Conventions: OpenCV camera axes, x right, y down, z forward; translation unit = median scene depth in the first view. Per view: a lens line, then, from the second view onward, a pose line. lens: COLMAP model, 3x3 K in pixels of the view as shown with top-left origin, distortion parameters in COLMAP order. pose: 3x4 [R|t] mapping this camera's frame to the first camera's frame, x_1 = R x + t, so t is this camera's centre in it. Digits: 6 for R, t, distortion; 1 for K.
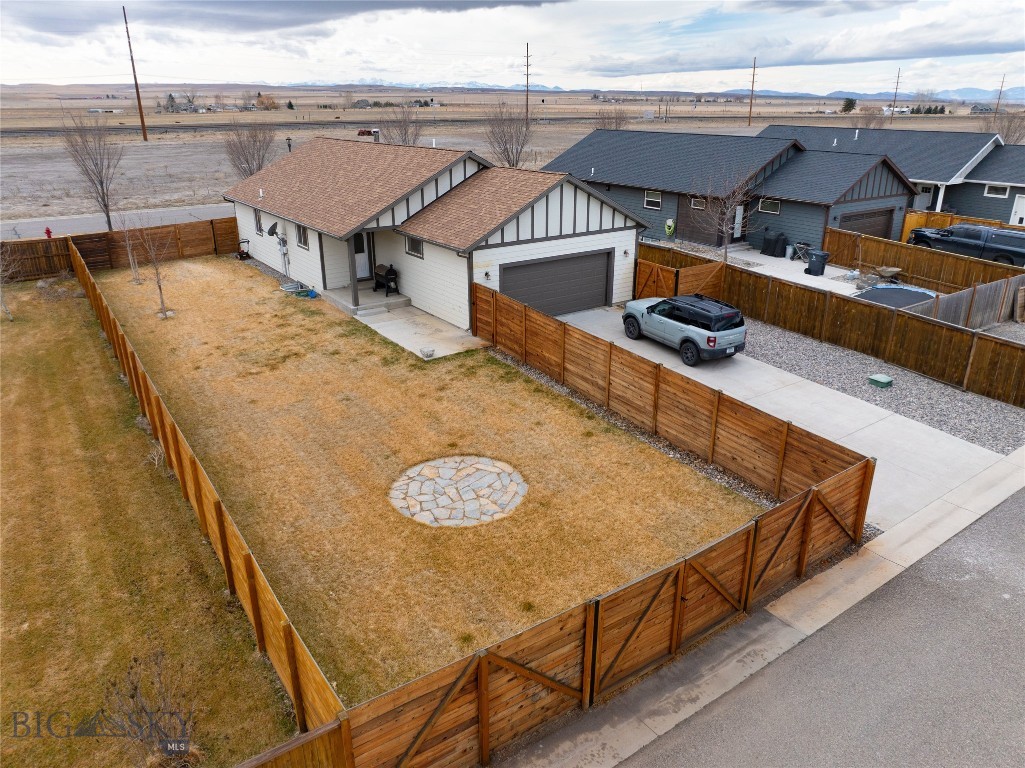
lens RADIAL K [[719.3, 0, 516.1], [0, 719.3, 380.5], [0, 0, 1]] dist [-0.039744, 0.003989]
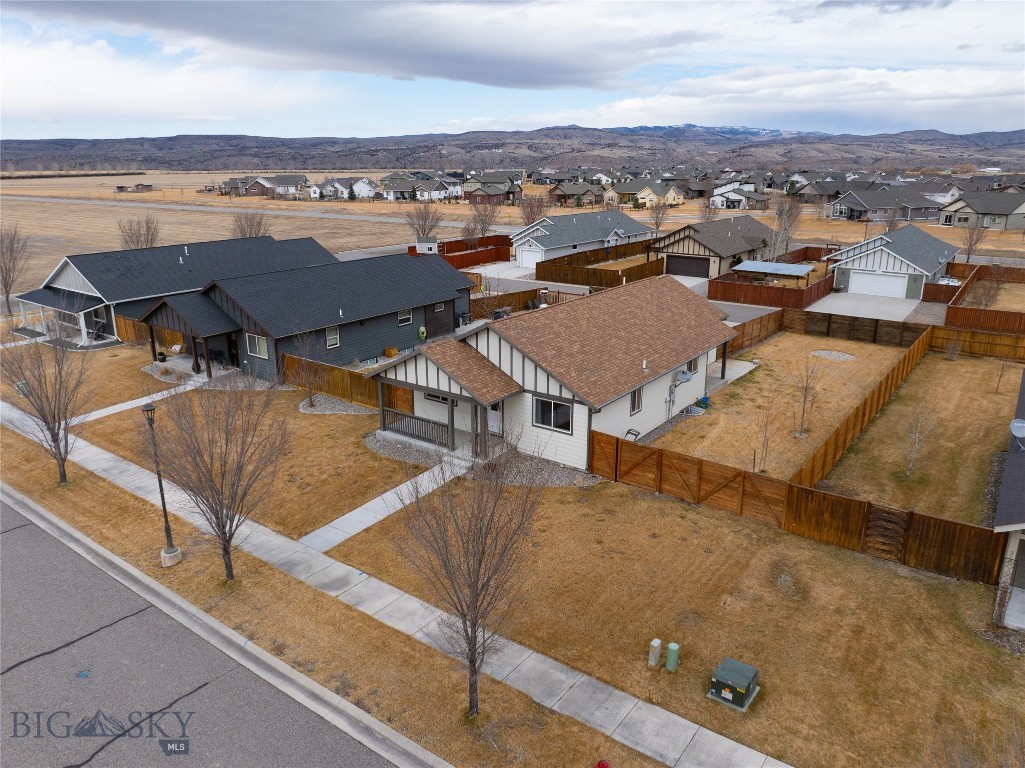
lens RADIAL K [[726.4, 0, 515.6], [0, 726.4, 383.6], [0, 0, 1]] dist [-0.040250, 0.003260]
pose [[-0.315273, -0.277539, 0.907510, -1.618614], [0.345462, 0.857103, 0.382139, -0.913145], [-0.883888, 0.433989, -0.174342, 1.810602]]
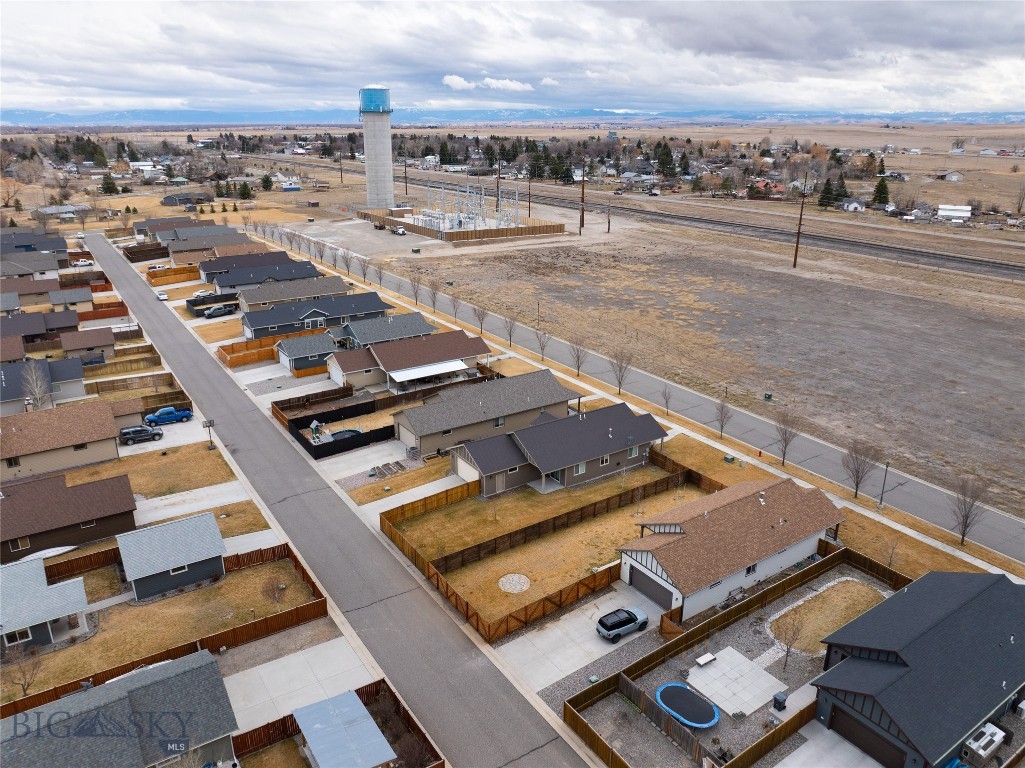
lens RADIAL K [[726.4, 0, 515.6], [0, 726.4, 383.6], [0, 0, 1]] dist [-0.040250, 0.003260]
pose [[-0.022071, 0.332997, -0.942670, 2.229001], [-0.368070, 0.873966, 0.317345, -1.400850], [0.929536, 0.353972, 0.103277, 0.105976]]
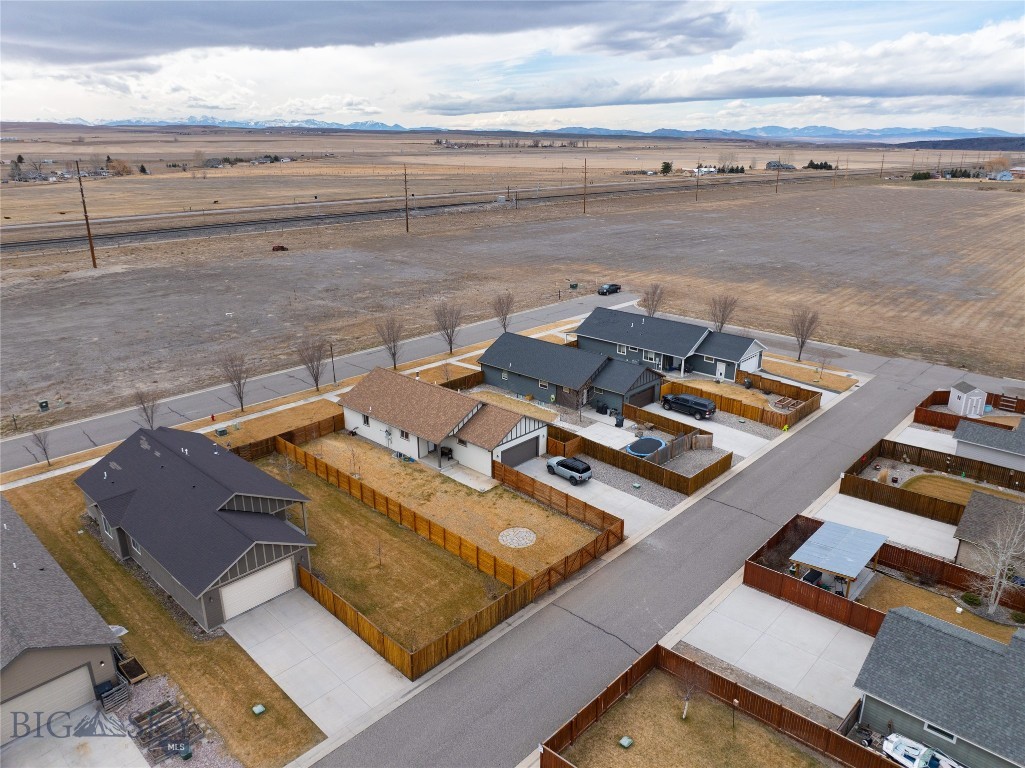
lens RADIAL K [[719.3, 0, 516.1], [0, 719.3, 380.5], [0, 0, 1]] dist [-0.039744, 0.003989]
pose [[0.978430, -0.063838, 0.196465, -0.470398], [0.072912, 0.996564, -0.039295, -0.311037], [-0.193282, 0.052772, 0.979723, -1.619076]]
